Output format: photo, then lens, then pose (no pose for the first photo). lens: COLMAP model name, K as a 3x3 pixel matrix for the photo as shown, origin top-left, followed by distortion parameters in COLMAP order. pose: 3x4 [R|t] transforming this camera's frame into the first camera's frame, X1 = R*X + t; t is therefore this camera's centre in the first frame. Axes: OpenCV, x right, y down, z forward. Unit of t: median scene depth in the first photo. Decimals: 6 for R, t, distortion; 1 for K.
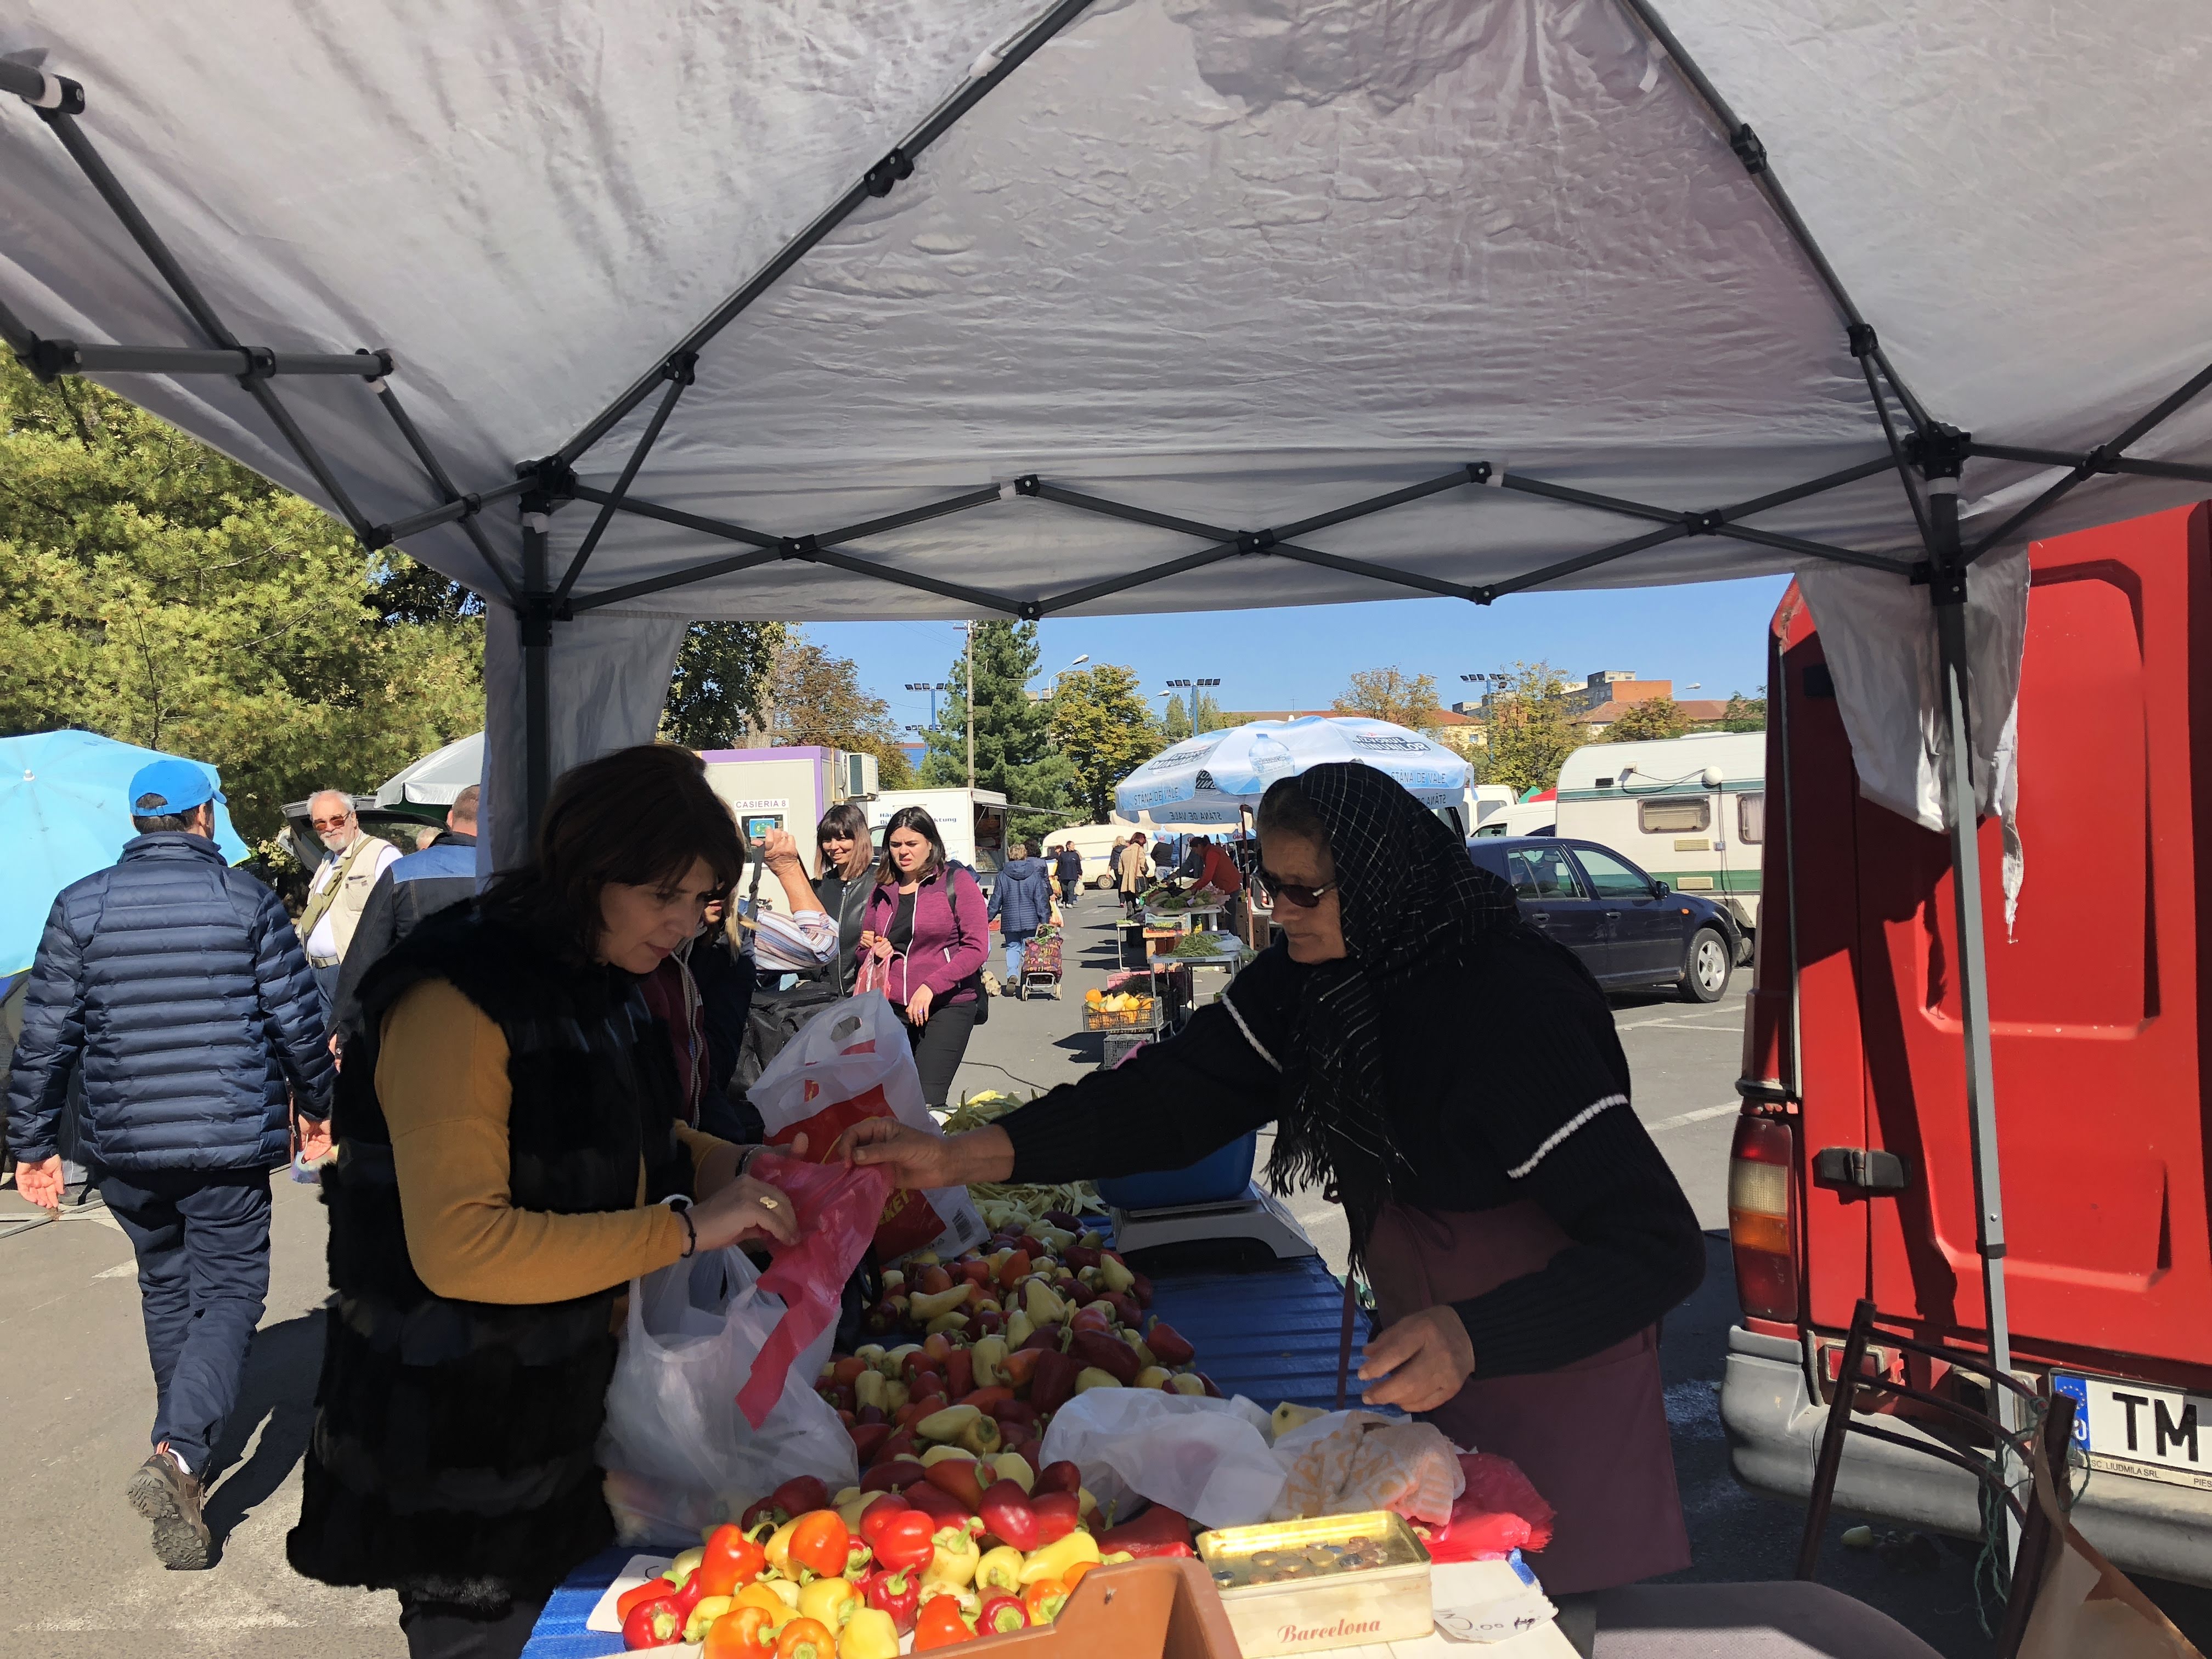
lens RADIAL K [[1801.7, 0, 1108.0], [0, 1801.7, 823.1], [0, 0, 1]] dist [0.010144, -0.008343]
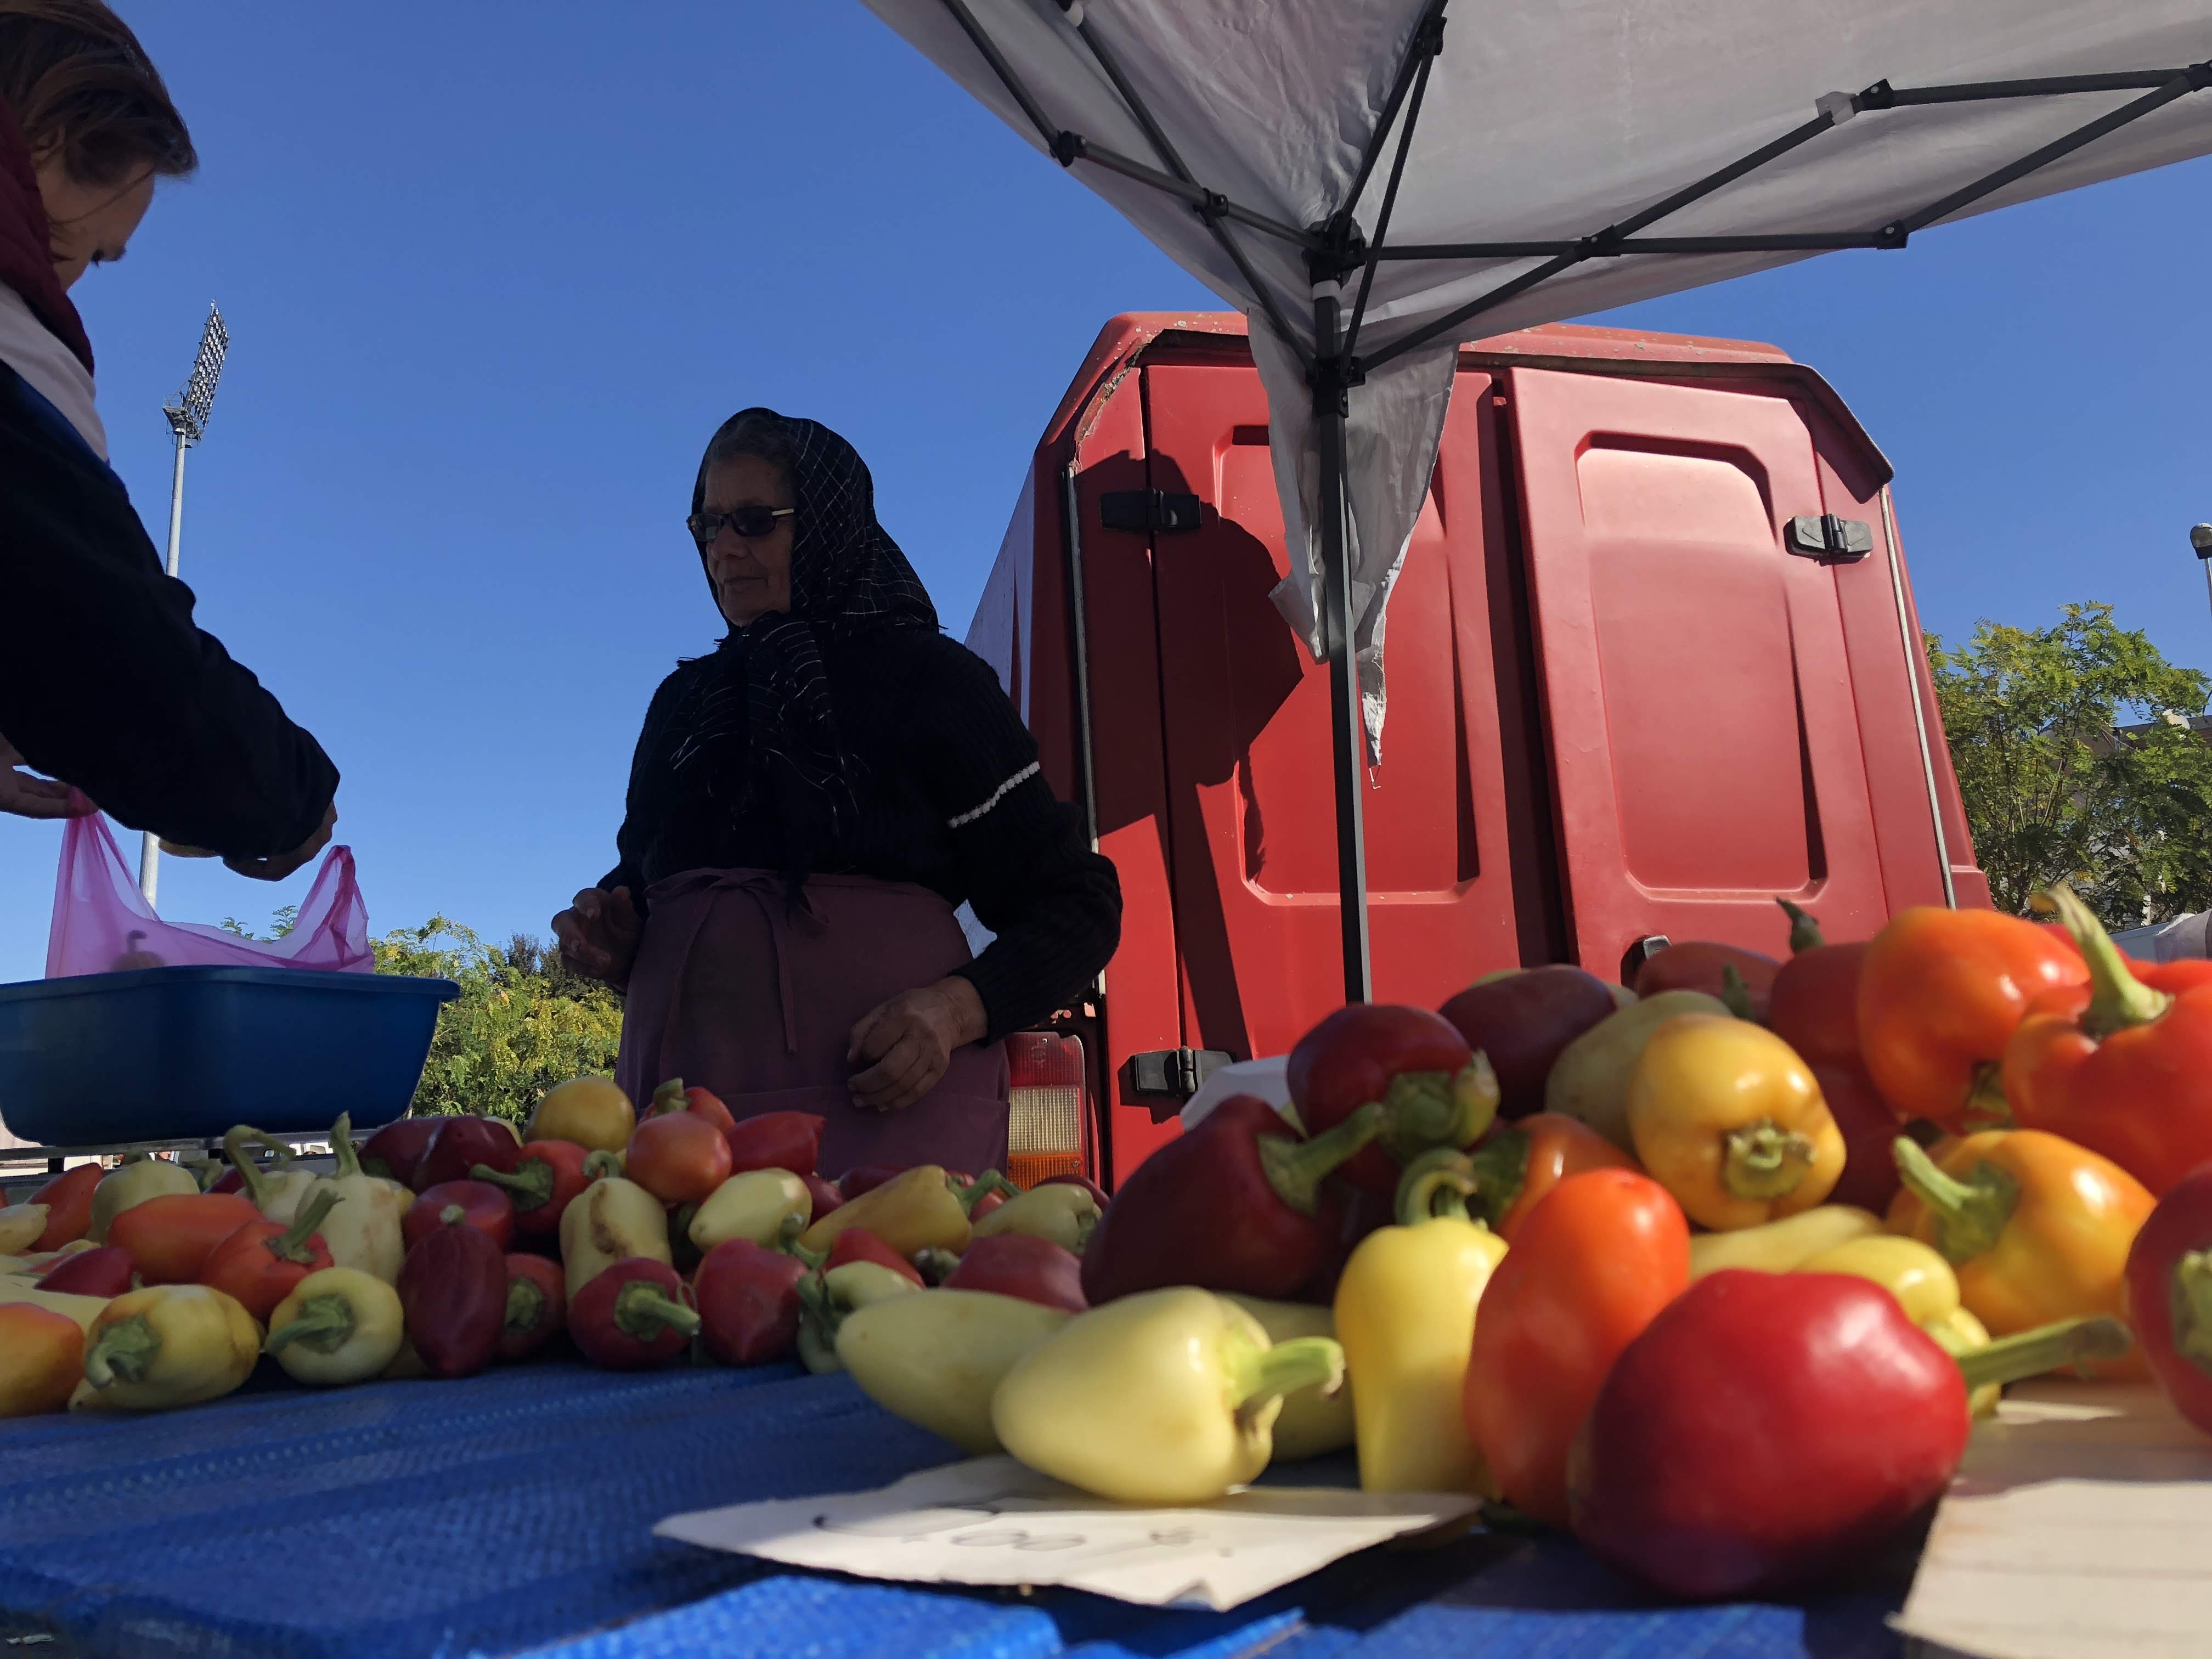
lens RADIAL K [[1801.7, 0, 1092.3], [0, 1801.7, 835.1], [0, 0, 1]] dist [0.010144, -0.008343]
pose [[0.587908, 0.156097, 0.793724, -0.278587], [-0.002309, 0.981525, -0.191321, 0.246372], [-0.808924, 0.110647, 0.577407, 0.558980]]
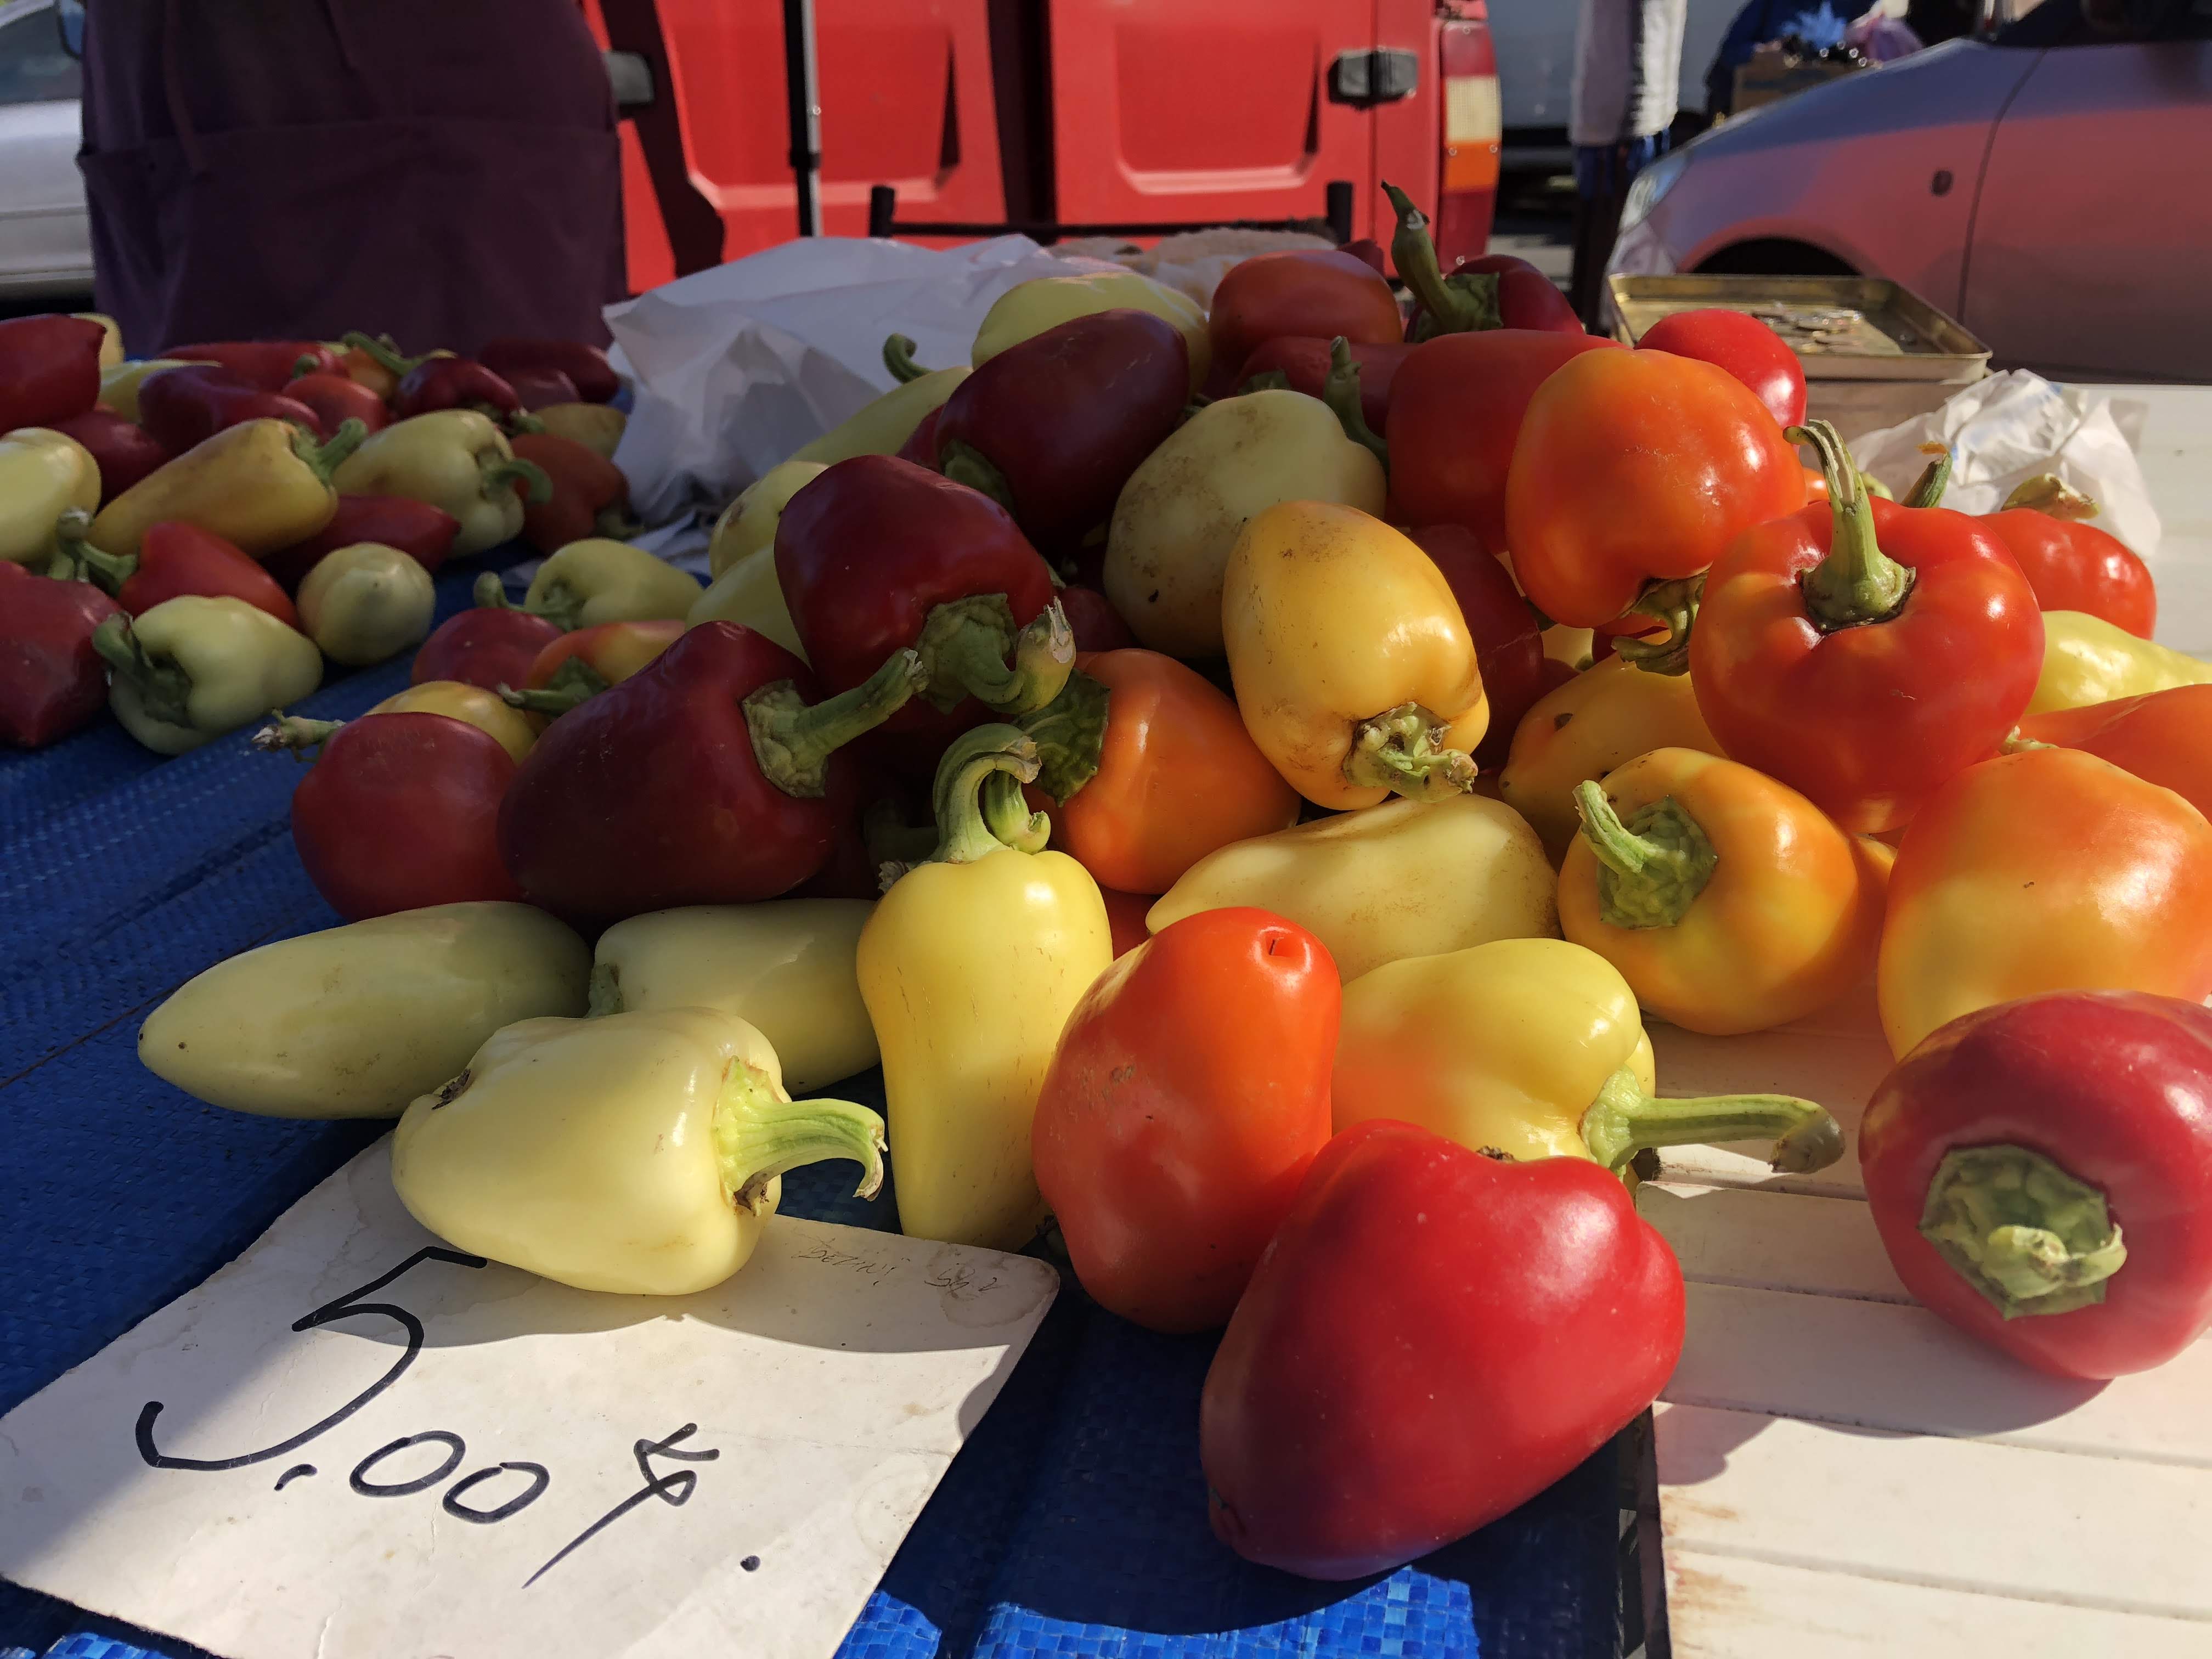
lens RADIAL K [[1801.7, 0, 1102.8], [0, 1801.7, 808.9], [0, 0, 1]] dist [0.010144, -0.008343]
pose [[0.312378, -0.329321, 0.891049, -0.230990], [-0.026903, 0.934545, 0.354828, 0.202992], [-0.949577, -0.134812, 0.283072, 0.590625]]
